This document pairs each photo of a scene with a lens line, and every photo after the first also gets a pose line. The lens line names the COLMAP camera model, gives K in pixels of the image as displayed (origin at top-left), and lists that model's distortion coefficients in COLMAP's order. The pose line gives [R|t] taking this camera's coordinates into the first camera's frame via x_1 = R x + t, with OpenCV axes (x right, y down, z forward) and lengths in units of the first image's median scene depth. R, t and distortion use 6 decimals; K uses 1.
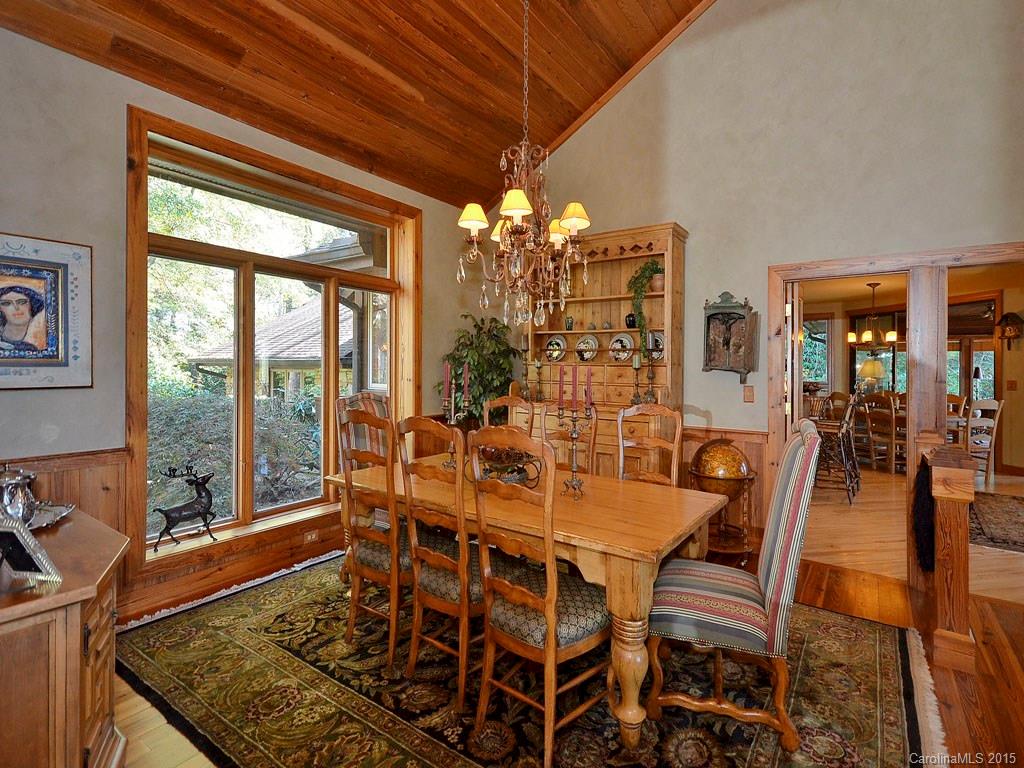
lens RADIAL K [[500.5, 0, 552.4], [0, 500.5, 365.0], [0, 0, 1]] dist [0.002575, -0.000808]
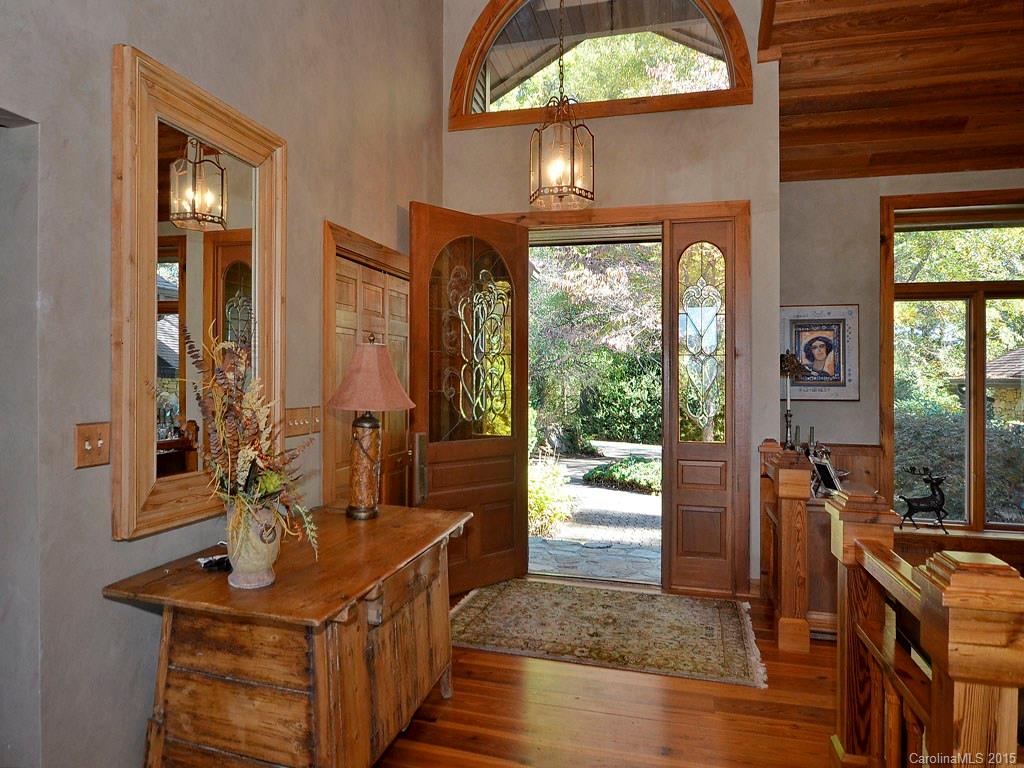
lens RADIAL K [[621.4, 0, 510.9], [0, 621.4, 382.2], [0, 0, 1]] dist [-0.002901, -0.001463]
pose [[0.311216, -0.006524, -0.950317, 0.449257], [-0.000355, 0.999976, -0.006981, 0.003427], [0.950339, 0.002510, 0.311206, -0.487814]]
